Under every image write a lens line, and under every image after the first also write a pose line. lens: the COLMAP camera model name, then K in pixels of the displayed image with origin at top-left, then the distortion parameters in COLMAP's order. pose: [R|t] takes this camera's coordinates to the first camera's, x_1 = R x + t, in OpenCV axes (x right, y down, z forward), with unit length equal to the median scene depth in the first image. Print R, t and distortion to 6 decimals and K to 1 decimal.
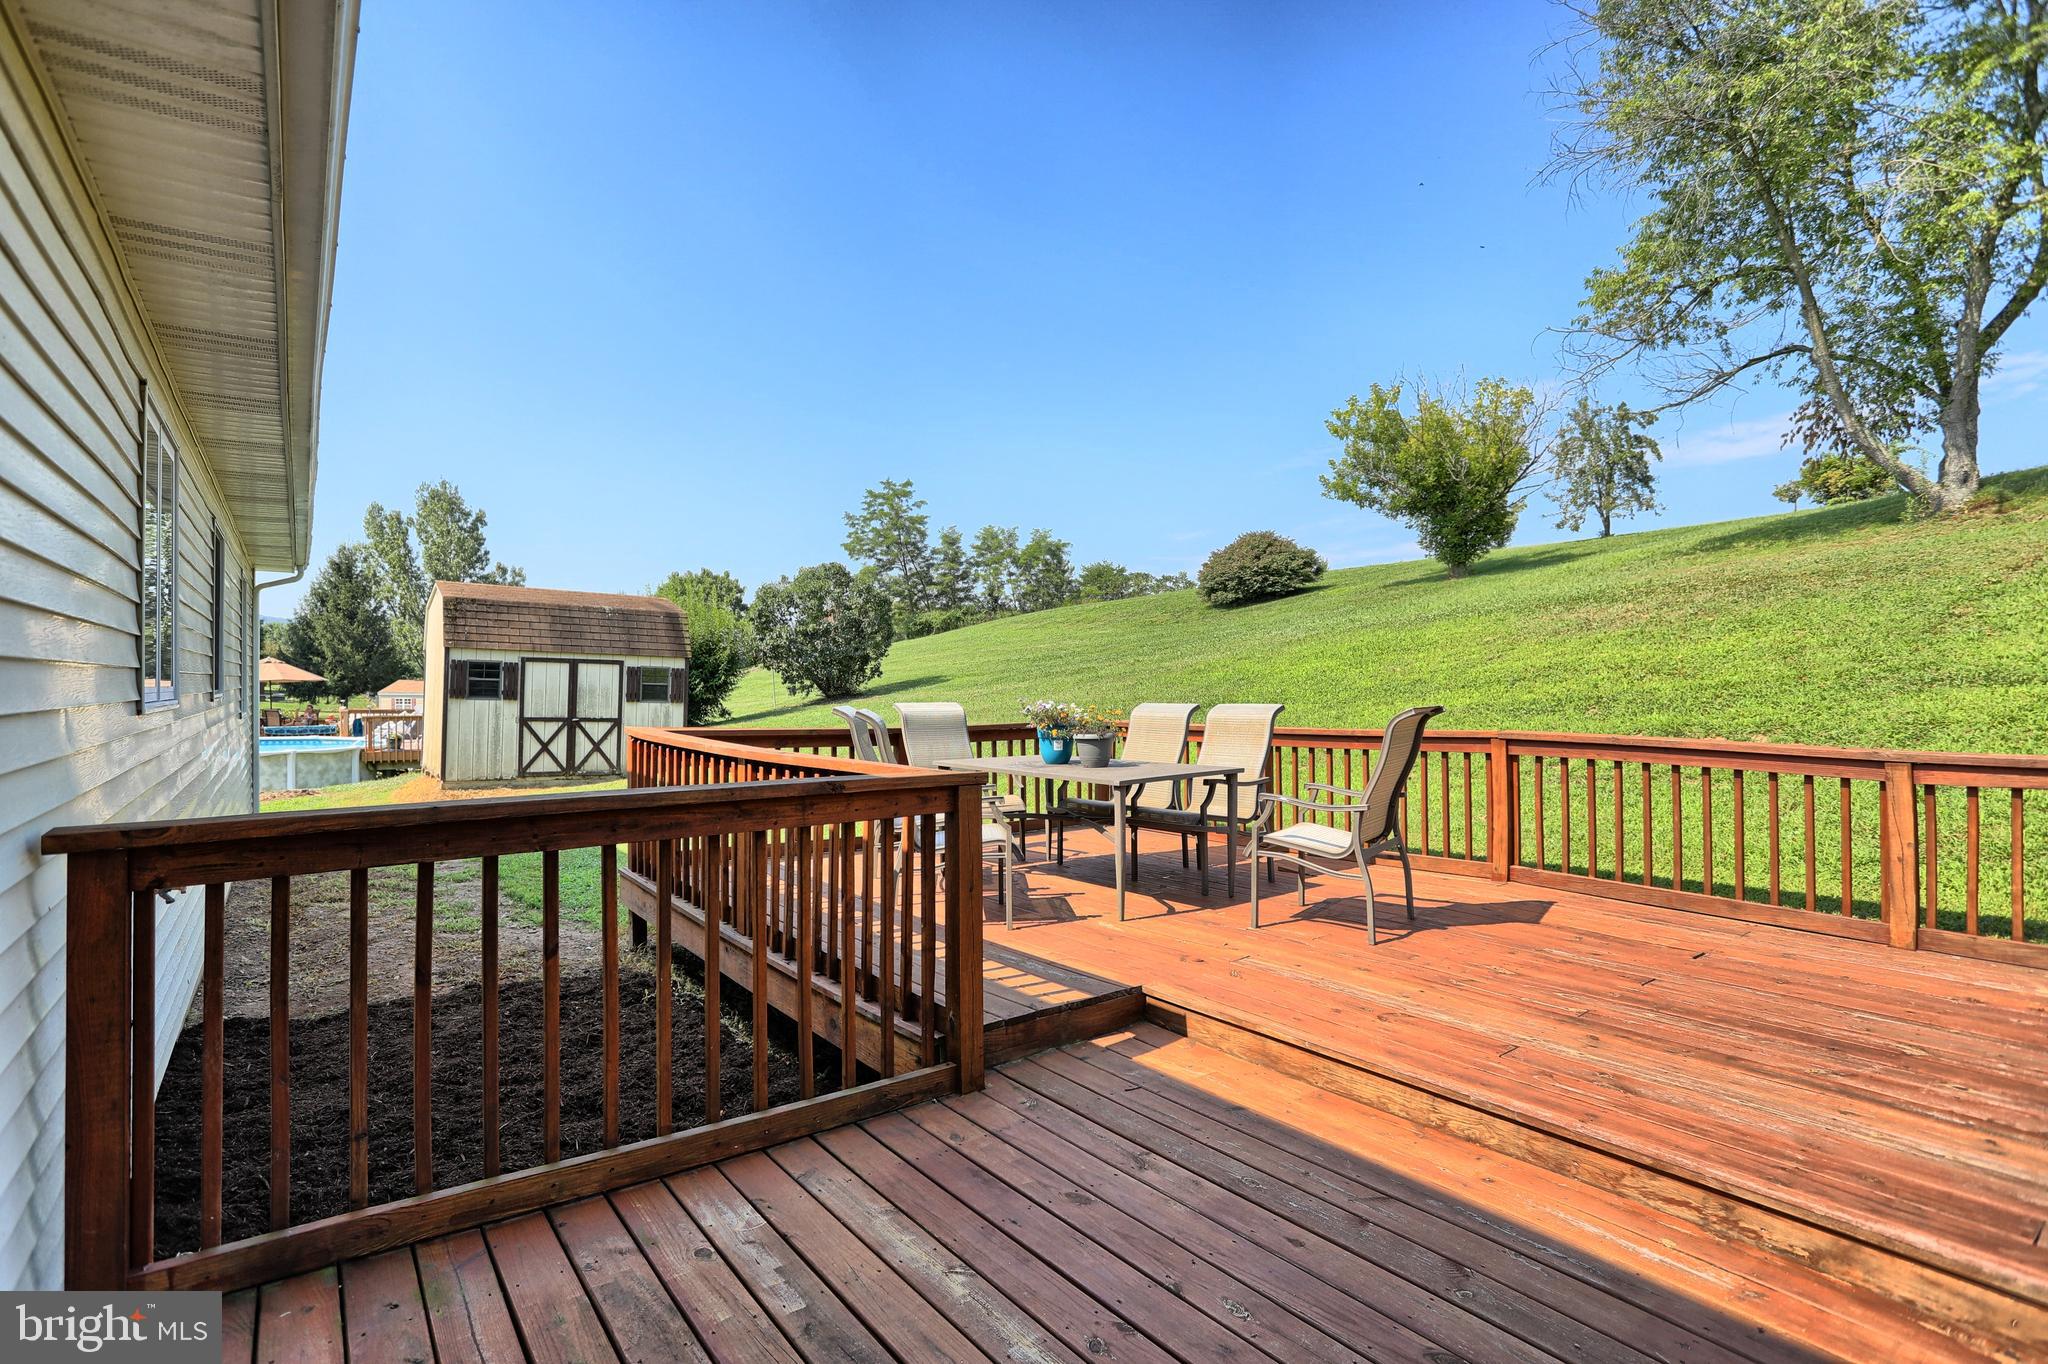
lens RADIAL K [[990.3, 0, 1032.4], [0, 990.3, 673.0], [0, 0, 1]] dist [-0.053287, 0.016208]
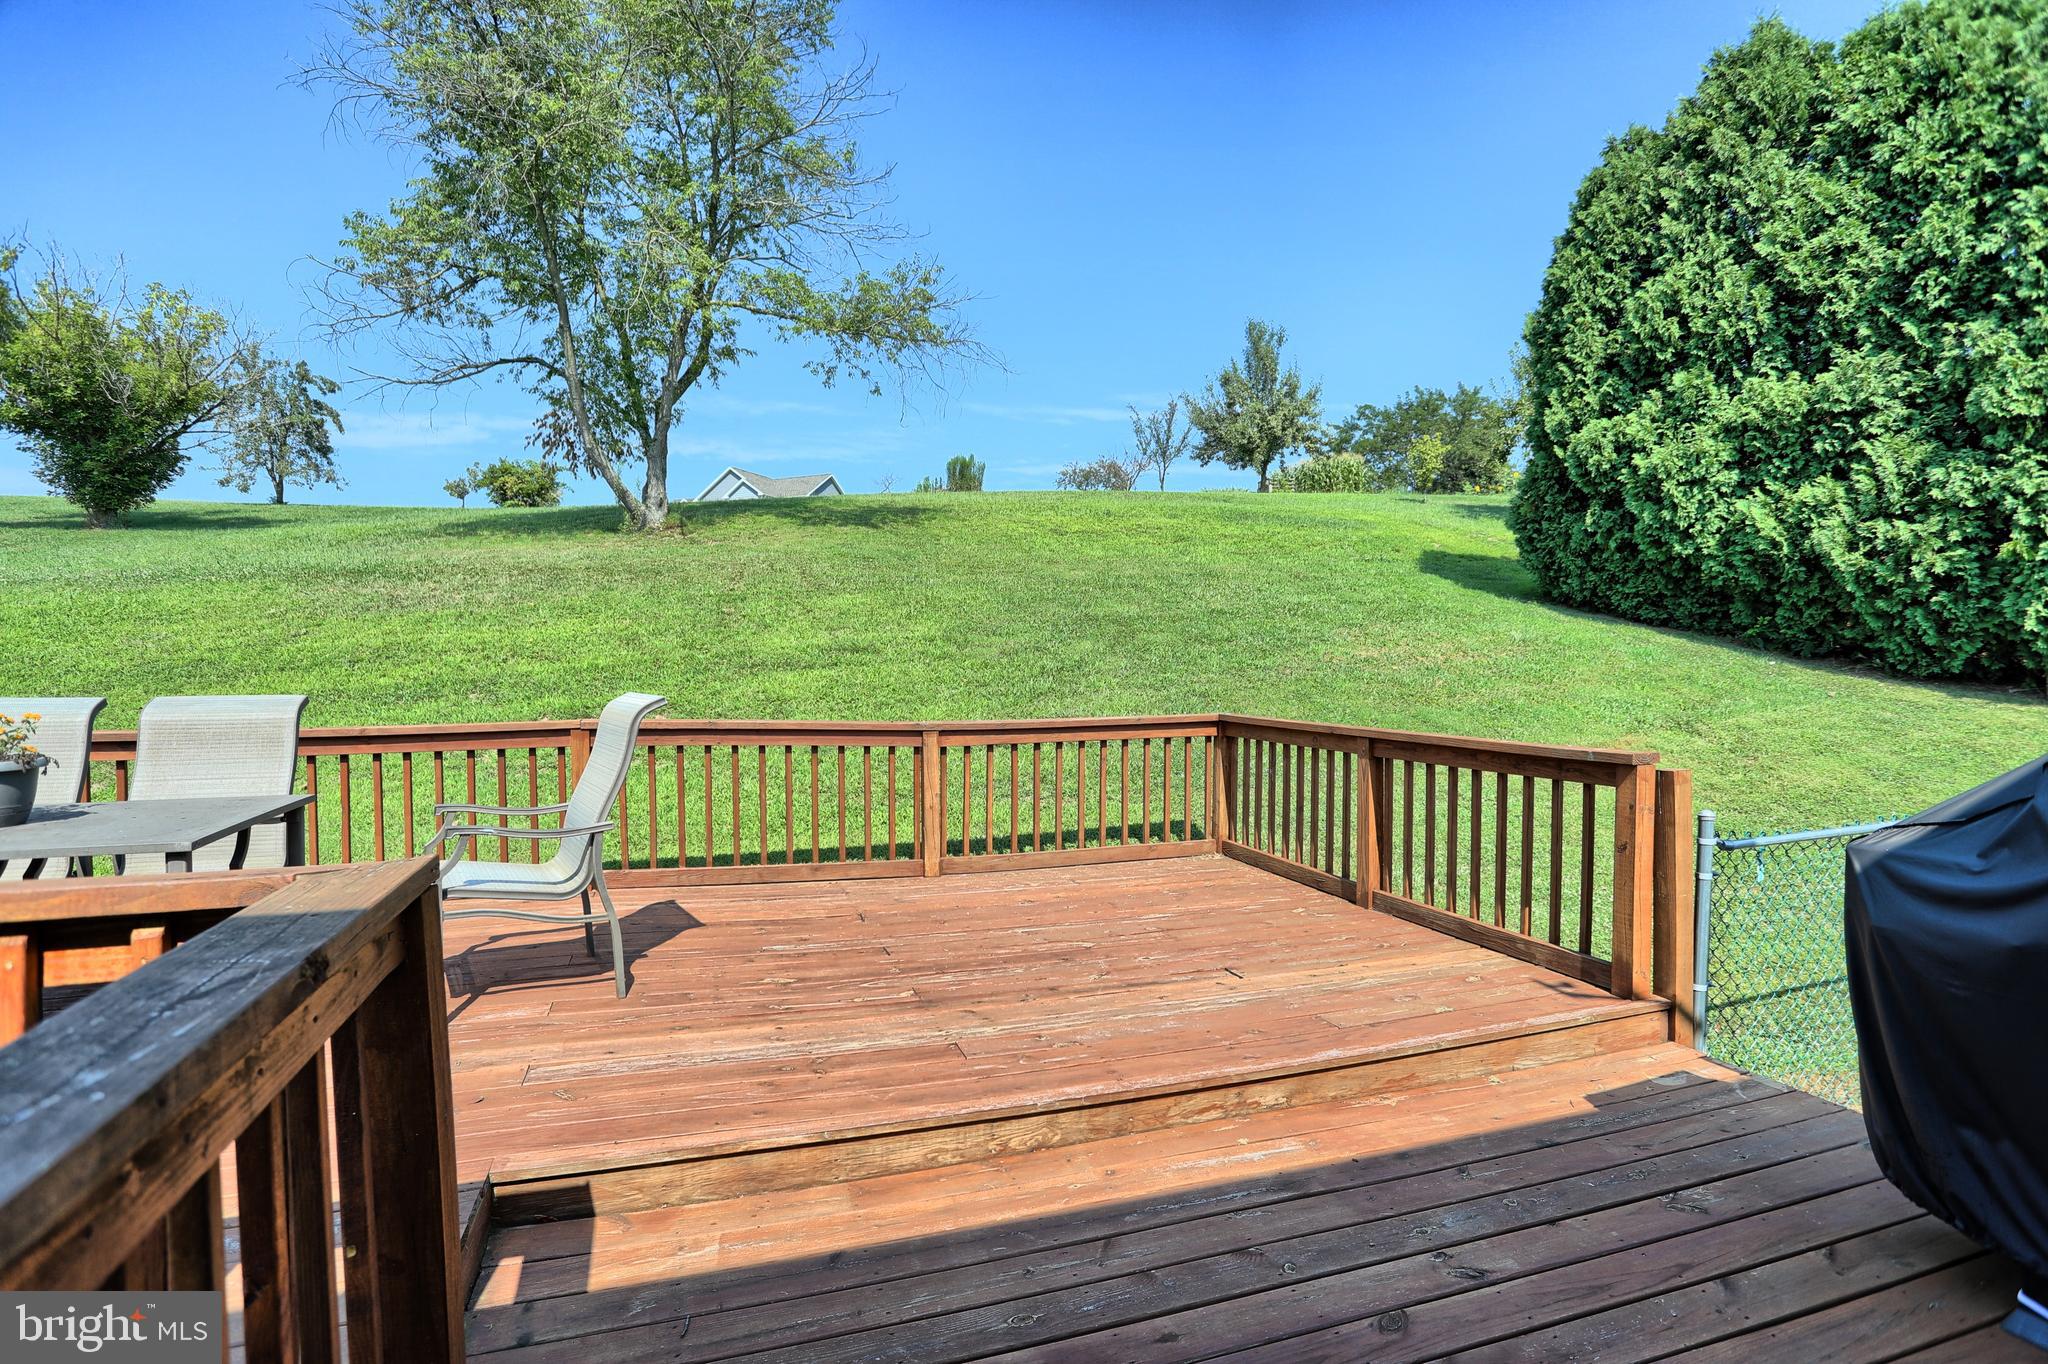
lens RADIAL K [[990.3, 0, 1019.4], [0, 990.3, 677.8], [0, 0, 1]] dist [-0.053287, 0.016208]
pose [[0.330168, -0.006029, 0.943903, -0.081232], [-0.015953, 0.999801, 0.011966, 0.001272], [-0.943787, -0.019008, 0.330006, 0.124615]]
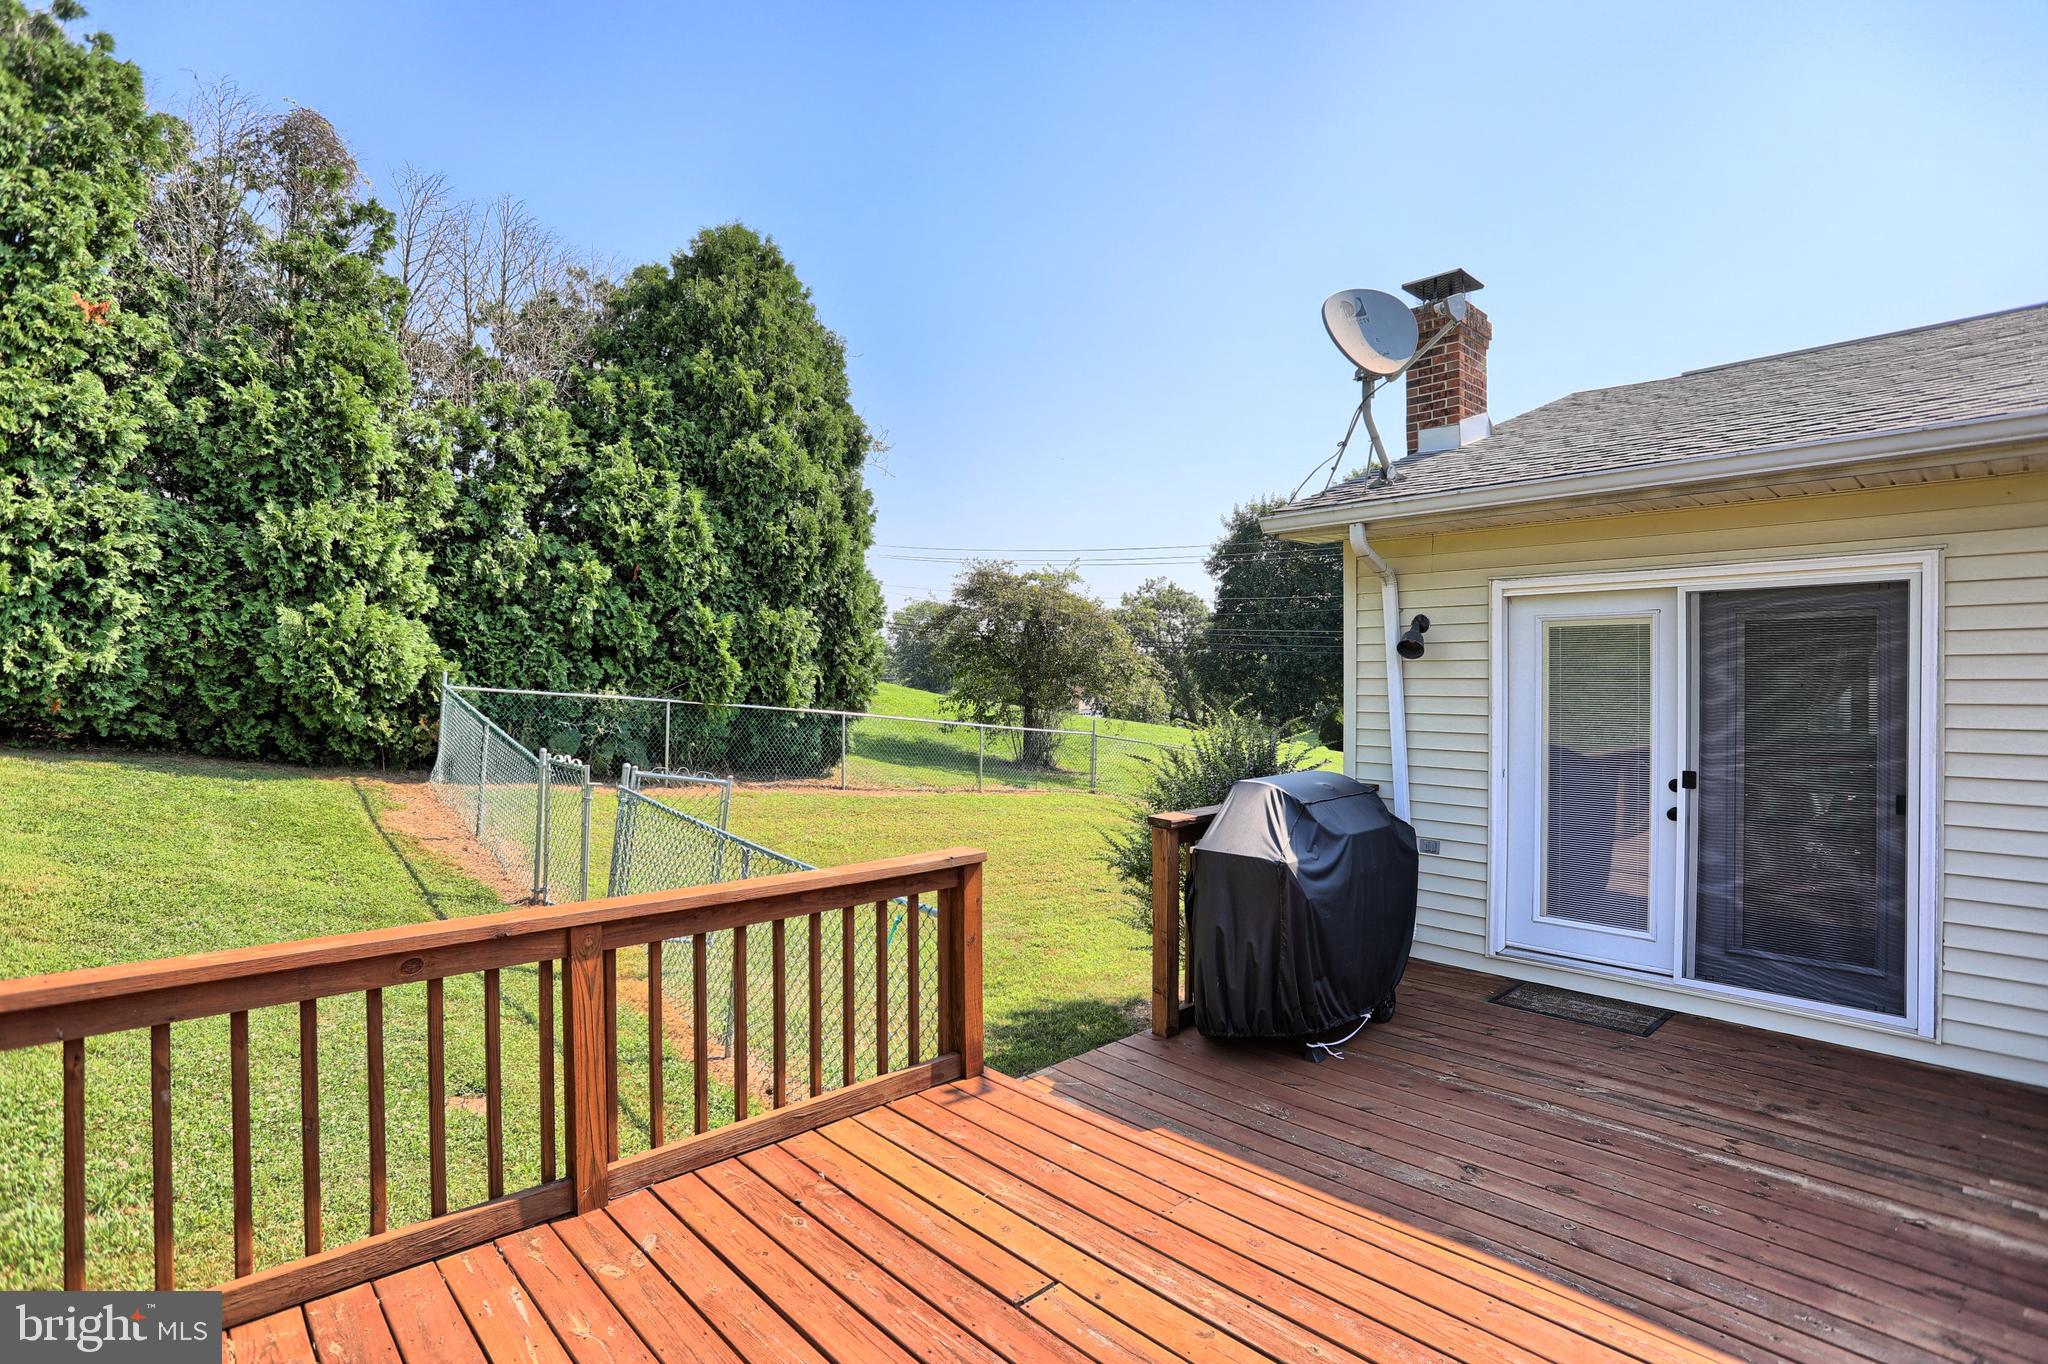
lens RADIAL K [[990.3, 0, 1028.9], [0, 990.3, 678.1], [0, 0, 1]] dist [-0.053287, 0.016208]
pose [[-0.994404, 0.000959, -0.105635, 0.183141], [0.002354, 0.999912, -0.013085, -0.019437], [0.105613, -0.013261, -0.994319, 0.308608]]
